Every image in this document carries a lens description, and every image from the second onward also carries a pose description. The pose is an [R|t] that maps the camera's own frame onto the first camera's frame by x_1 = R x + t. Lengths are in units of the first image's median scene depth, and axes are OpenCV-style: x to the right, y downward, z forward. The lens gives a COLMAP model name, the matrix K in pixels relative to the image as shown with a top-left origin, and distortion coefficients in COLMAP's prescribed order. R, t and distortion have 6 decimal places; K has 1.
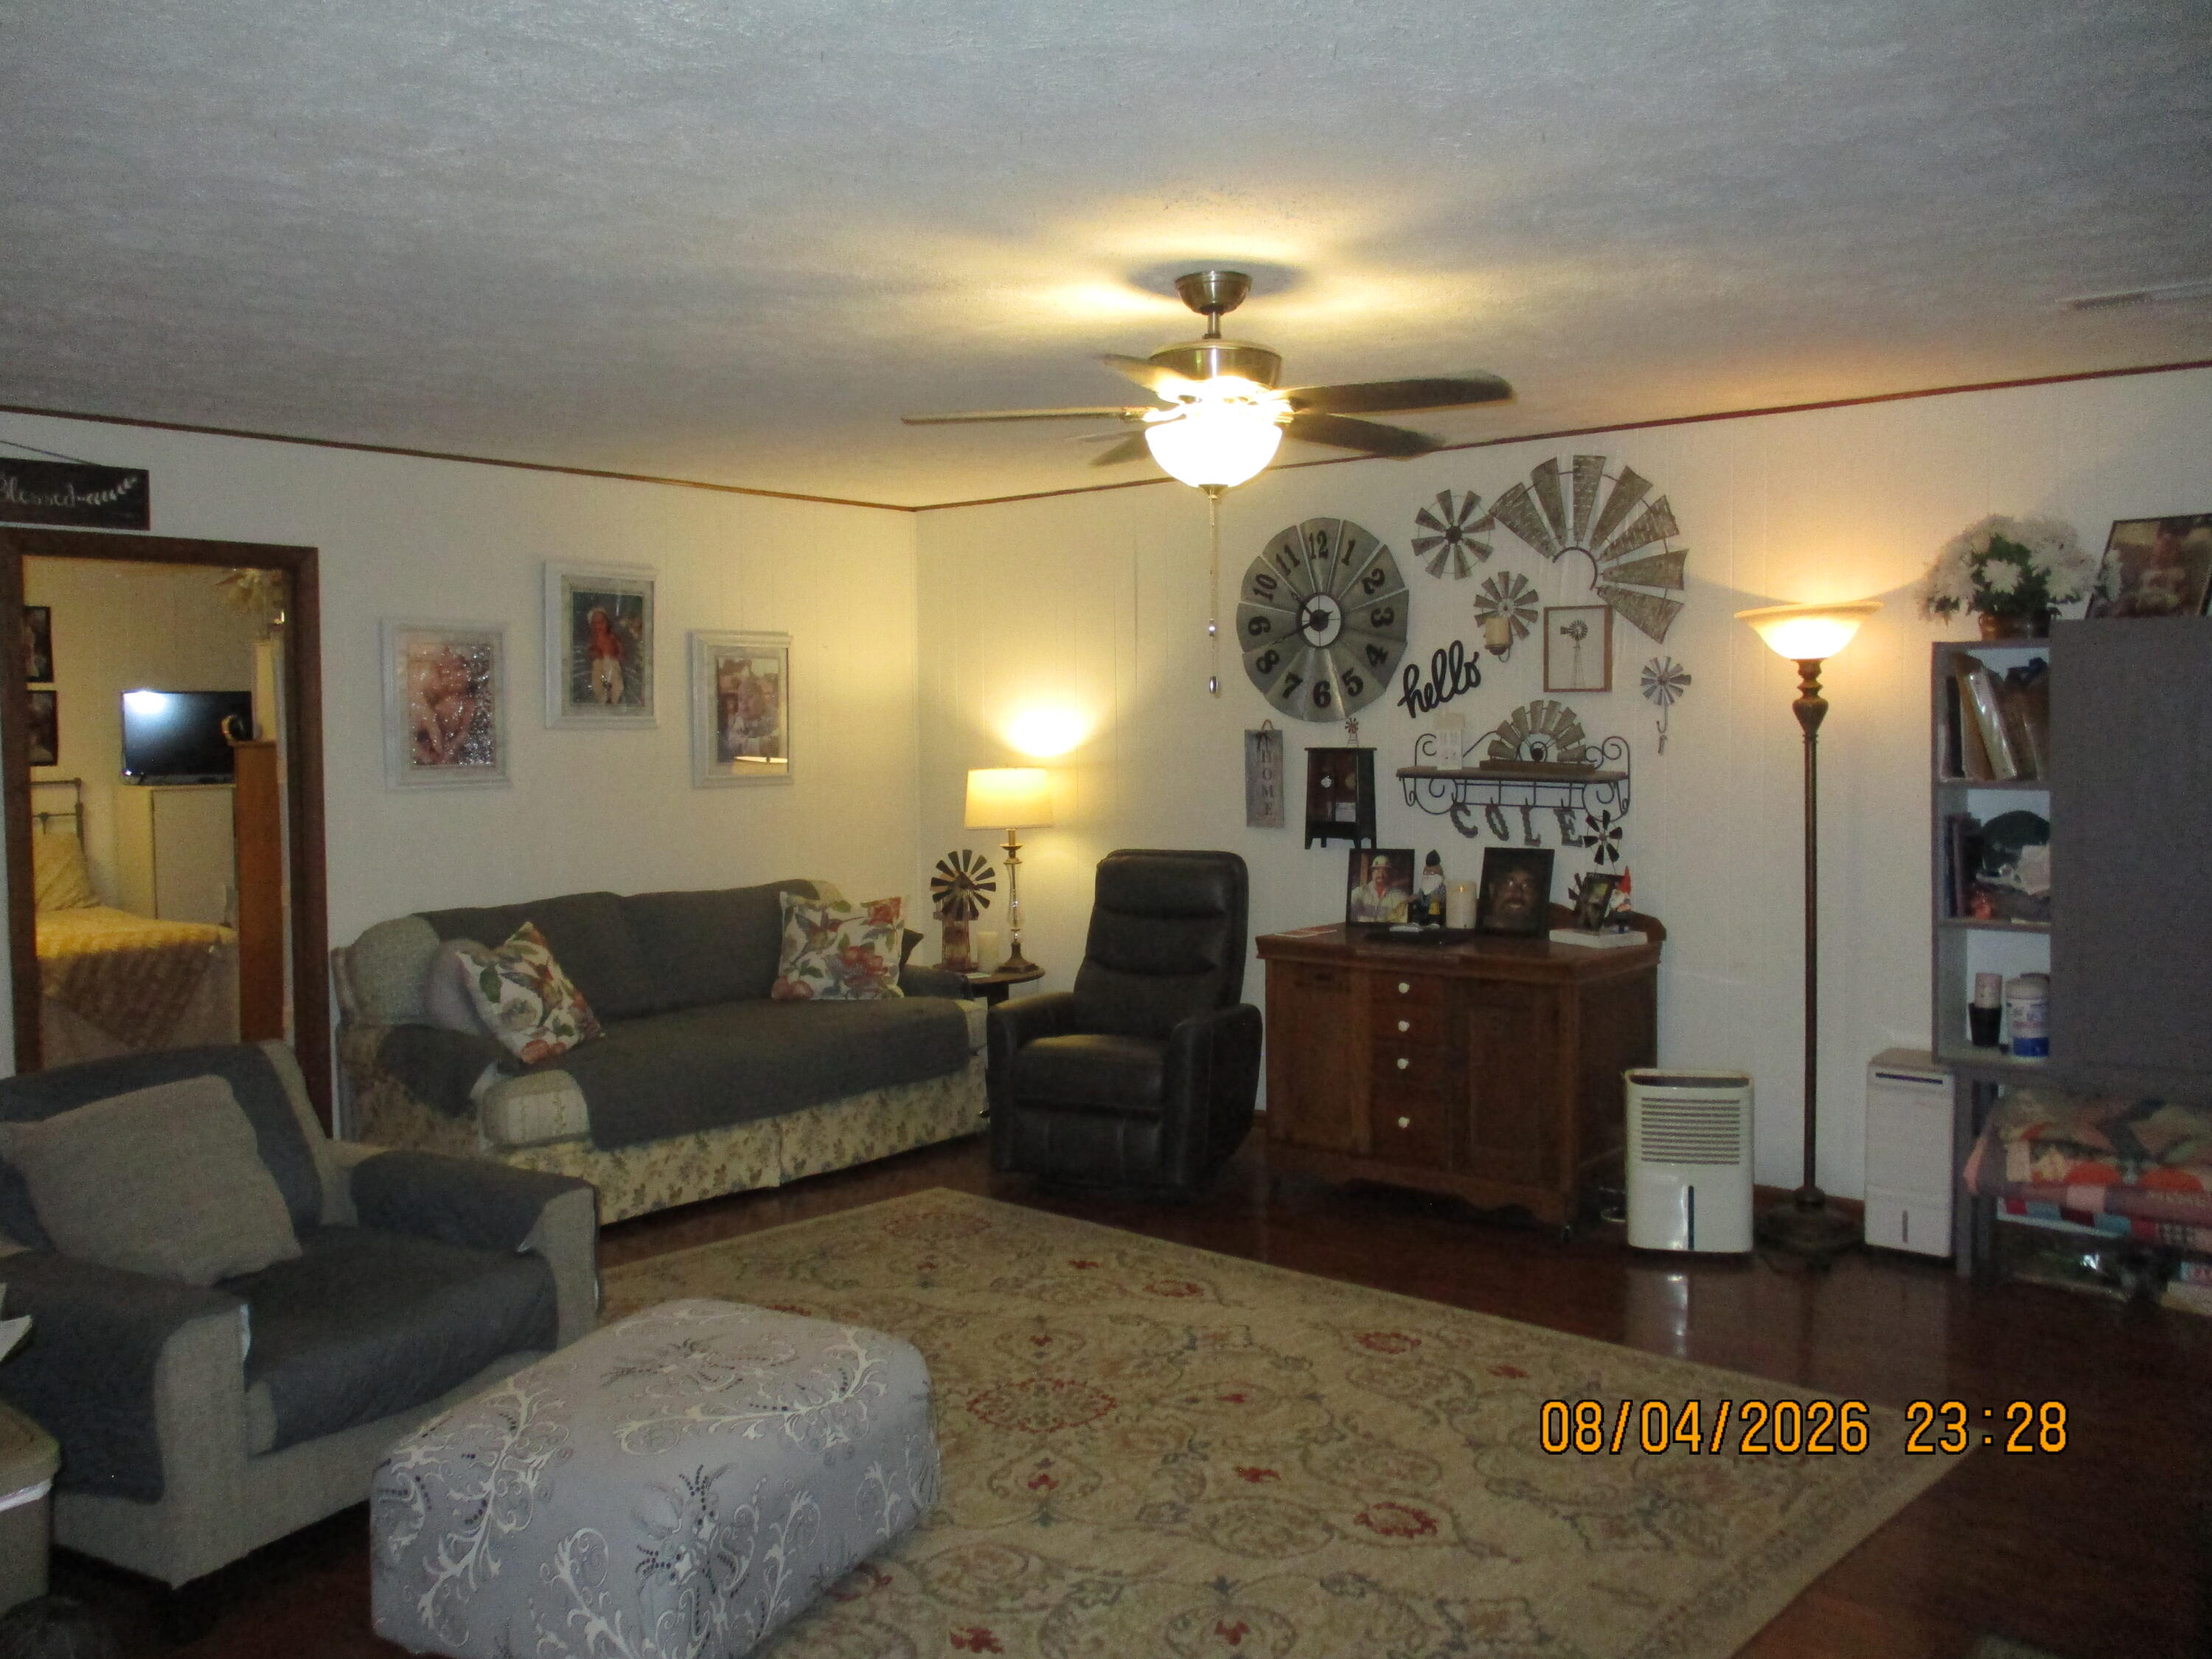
lens RADIAL K [[1849.1, 0, 1108.7], [0, 1849.1, 823.4], [0, 0, 1]] dist [-0.006964, -0.004513]
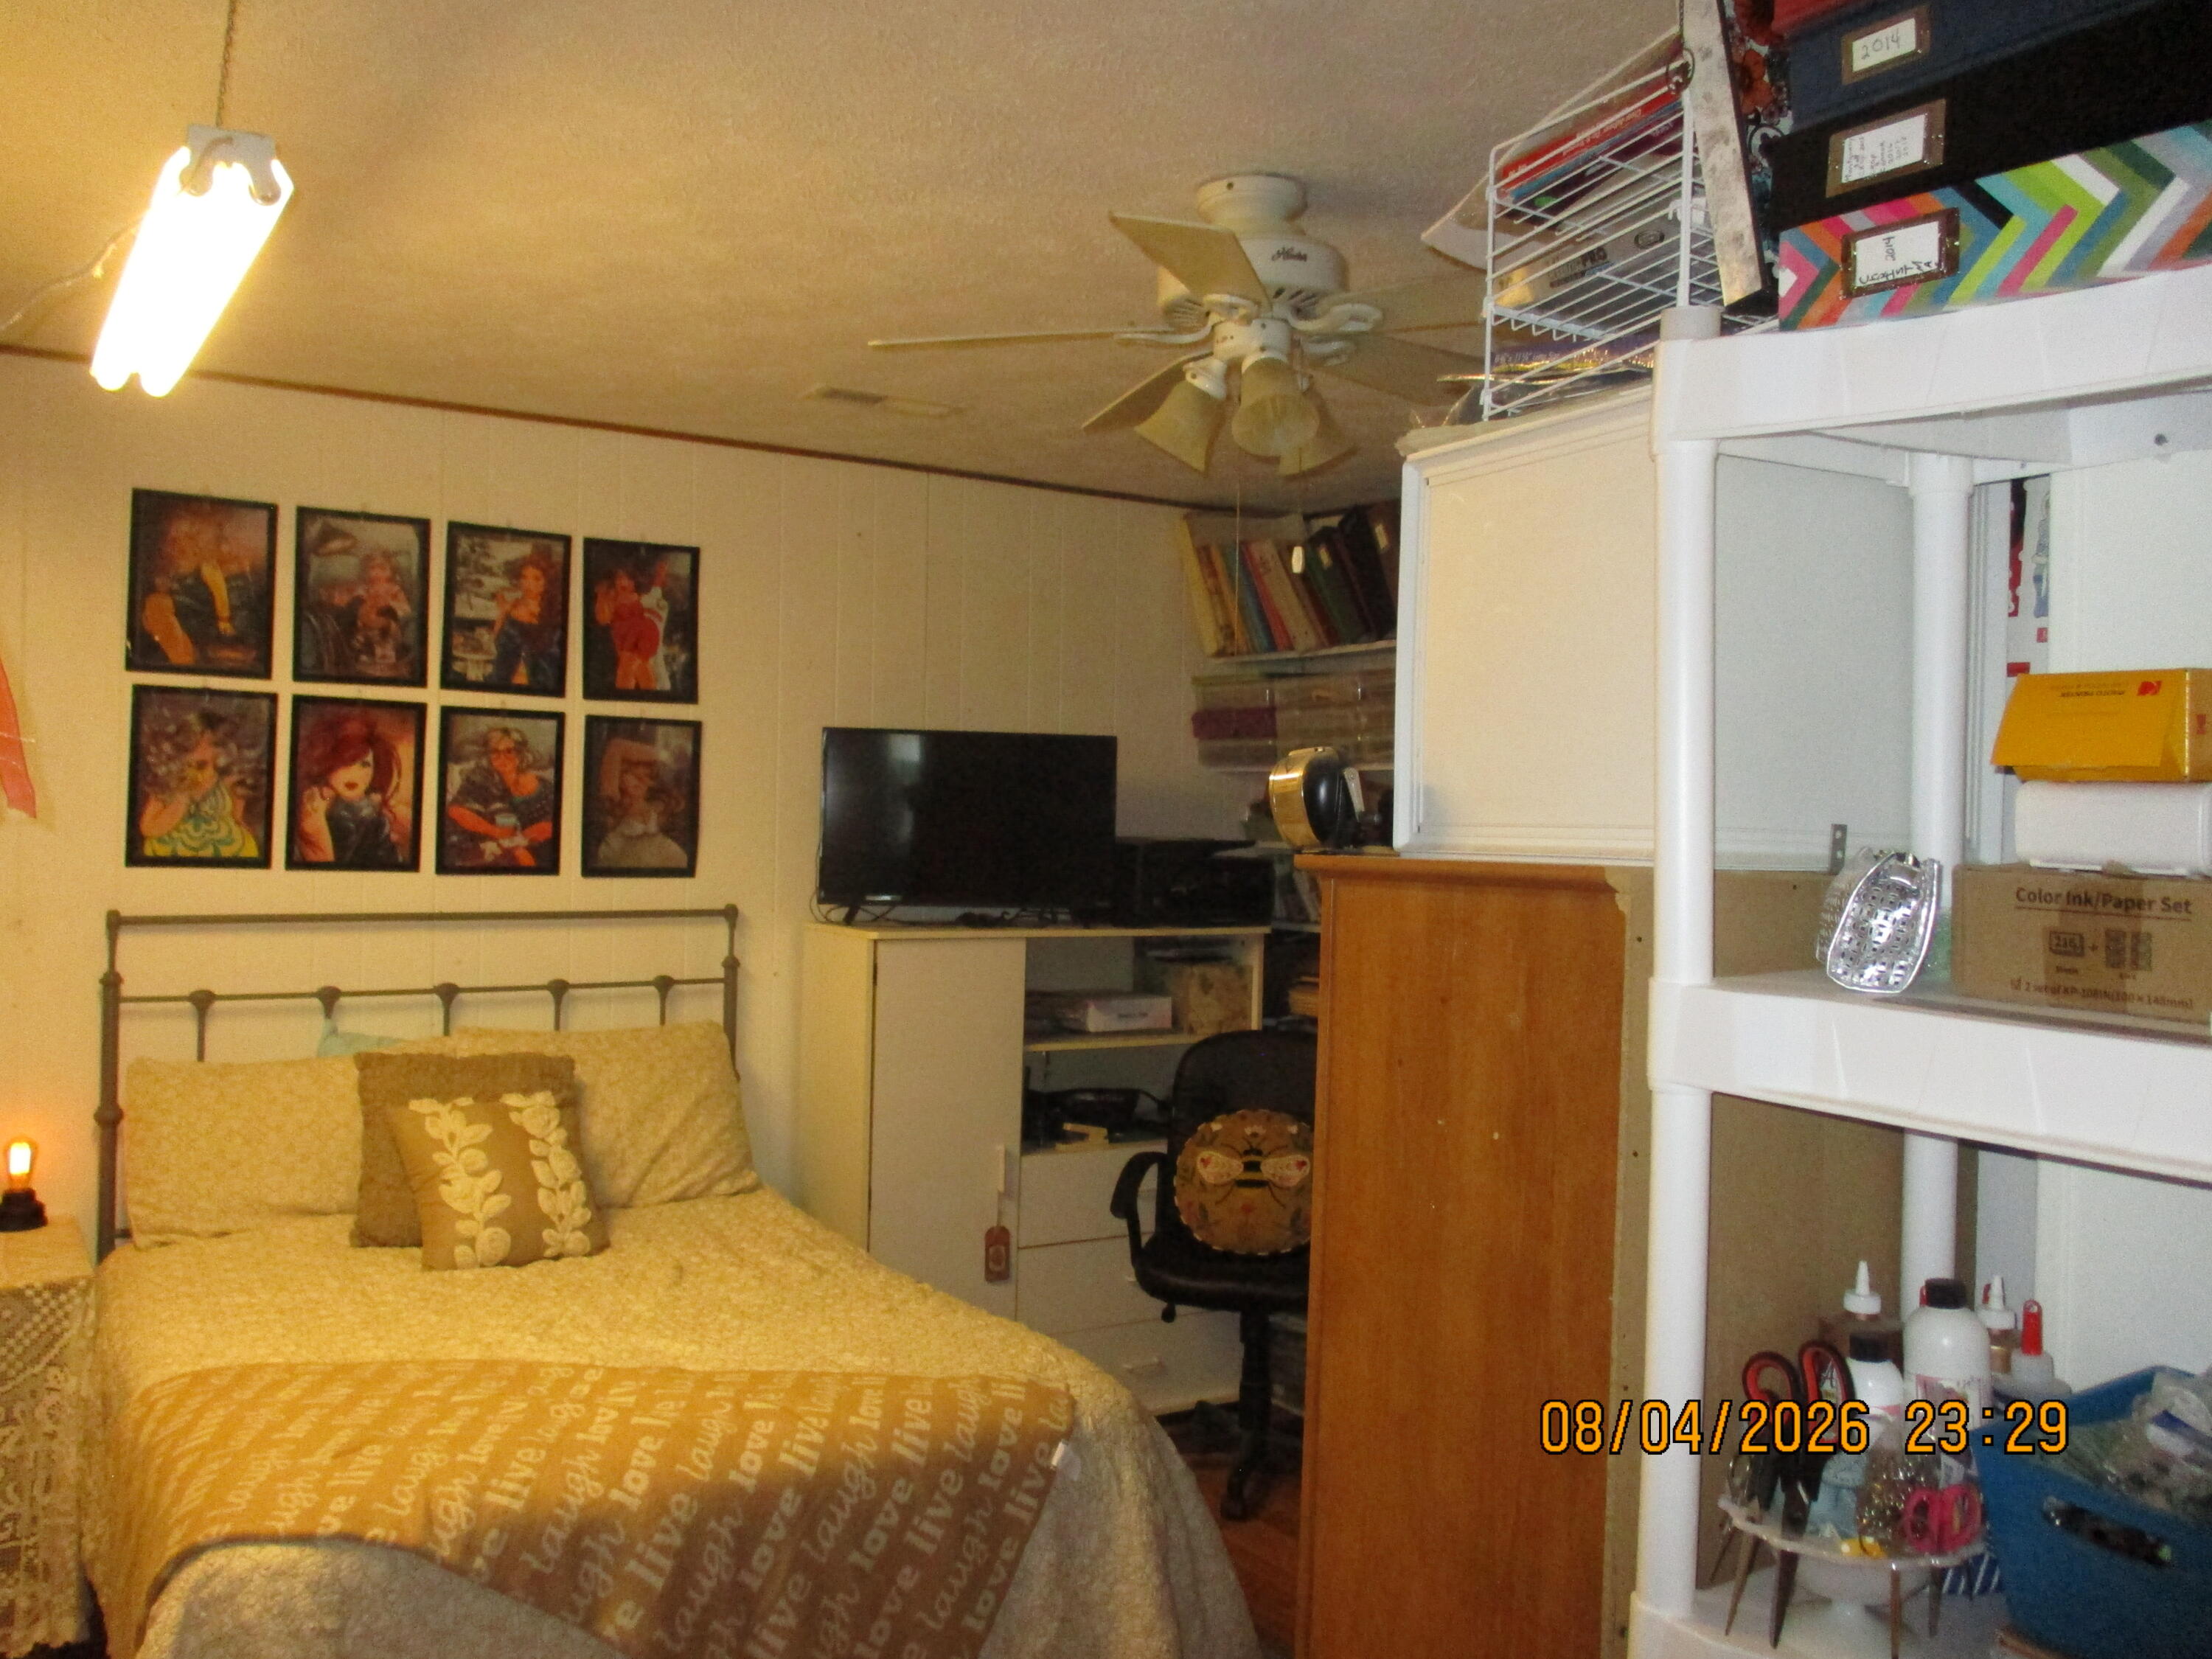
lens RADIAL K [[1849.1, 0, 1104.7], [0, 1849.1, 828.7], [0, 0, 1]] dist [-0.006964, -0.004513]
pose [[0.951897, 0.029393, -0.305006, -0.329706], [-0.046602, 0.997696, -0.049297, -0.026121], [0.302855, 0.061140, 0.951074, 0.586900]]
